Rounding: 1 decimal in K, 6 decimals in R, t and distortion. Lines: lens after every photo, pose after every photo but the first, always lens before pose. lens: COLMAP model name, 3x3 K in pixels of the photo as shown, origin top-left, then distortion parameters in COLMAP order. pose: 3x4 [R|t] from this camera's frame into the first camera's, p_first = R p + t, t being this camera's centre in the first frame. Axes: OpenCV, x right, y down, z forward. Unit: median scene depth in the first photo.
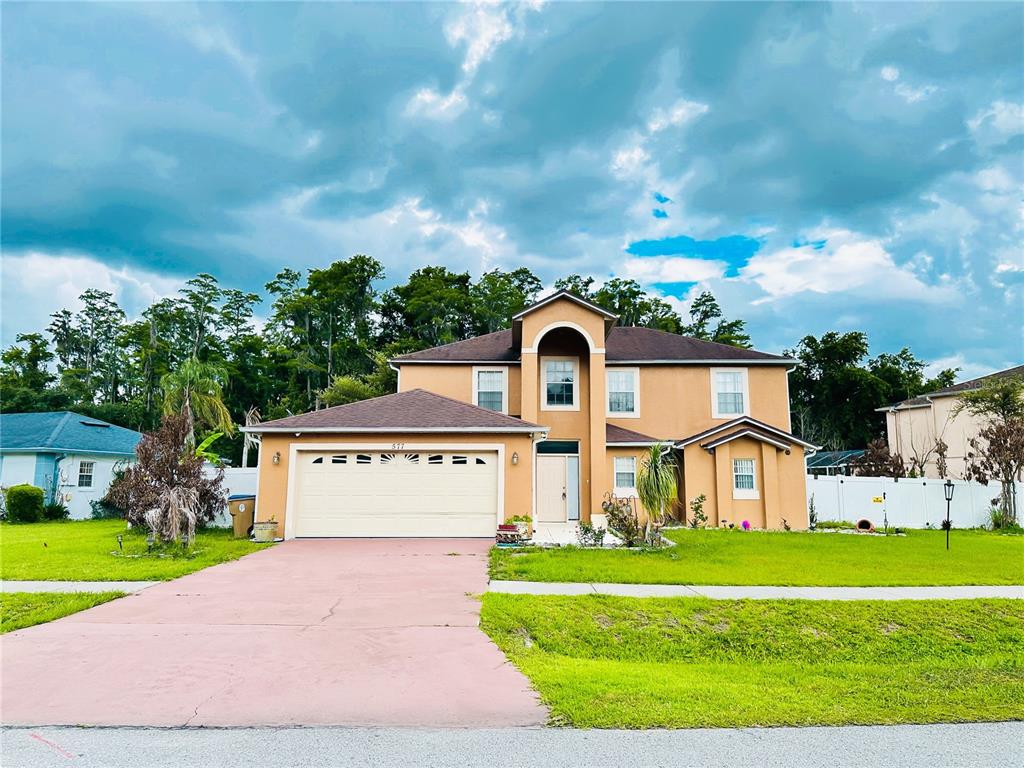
lens RADIAL K [[701.6, 0, 544.1], [0, 701.6, 369.0], [0, 0, 1]] dist [0.066015, -0.063873]
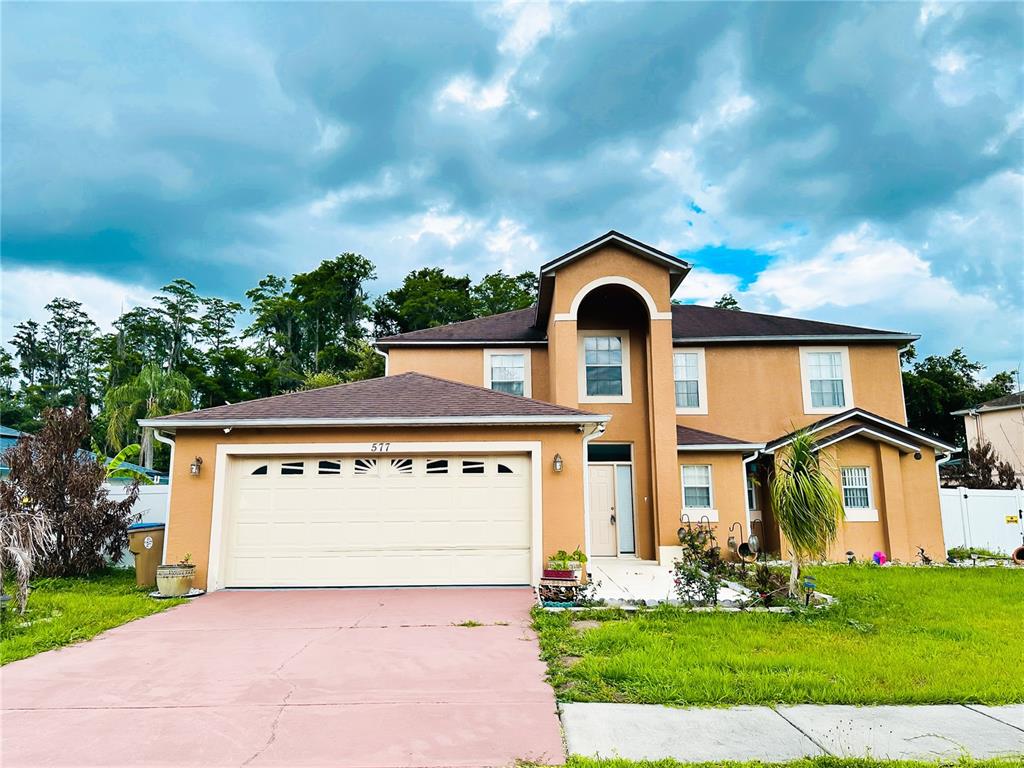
lens RADIAL K [[701.6, 0, 545.7], [0, 701.6, 369.0], [0, 0, 1]] dist [0.066015, -0.063873]
pose [[0.999934, -0.008674, 0.007495, -0.043908], [0.008901, 0.999486, -0.030811, 0.045376], [-0.007224, 0.030875, 0.999497, 0.259960]]
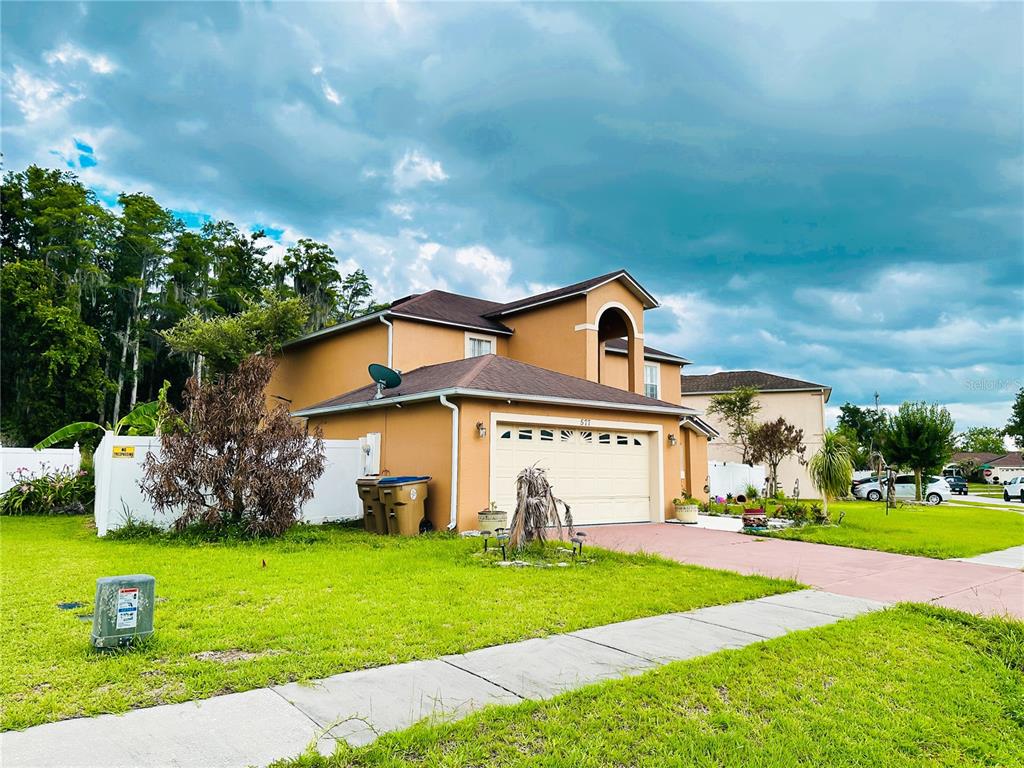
lens RADIAL K [[701.6, 0, 505.4], [0, 701.6, 375.3], [0, 0, 1]] dist [0.066015, -0.063873]
pose [[0.764877, 0.088569, 0.638059, -0.661830], [-0.112248, 0.993674, -0.003374, 0.051325], [-0.634321, -0.069040, 0.769980, 0.307454]]
